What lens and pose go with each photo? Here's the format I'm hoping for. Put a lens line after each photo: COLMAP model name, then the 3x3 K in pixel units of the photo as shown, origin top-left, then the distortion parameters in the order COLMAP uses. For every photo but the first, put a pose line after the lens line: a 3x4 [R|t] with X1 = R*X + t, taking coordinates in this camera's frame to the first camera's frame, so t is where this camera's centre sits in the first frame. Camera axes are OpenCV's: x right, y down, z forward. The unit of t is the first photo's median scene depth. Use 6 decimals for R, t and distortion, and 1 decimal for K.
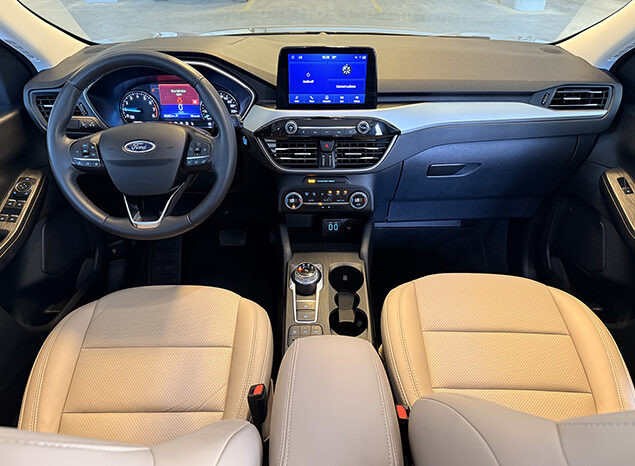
lens RADIAL K [[424.8, 0, 317.1], [0, 424.8, 233.5], [0, 0, 1]] dist [0.030380, -0.034297]
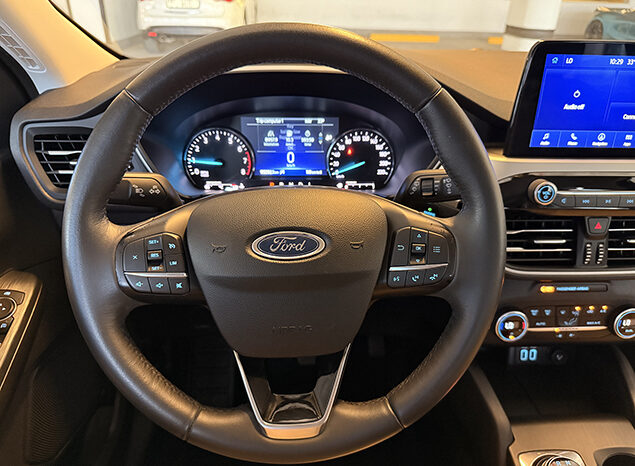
lens RADIAL K [[424.8, 0, 314.7], [0, 424.8, 237.4], [0, 0, 1]] dist [0.030380, -0.034297]
pose [[0.999265, -0.005745, 0.037897, -0.342508], [0.009843, 0.994011, -0.108838, -0.139411], [-0.037044, 0.109131, 0.993337, 0.491694]]
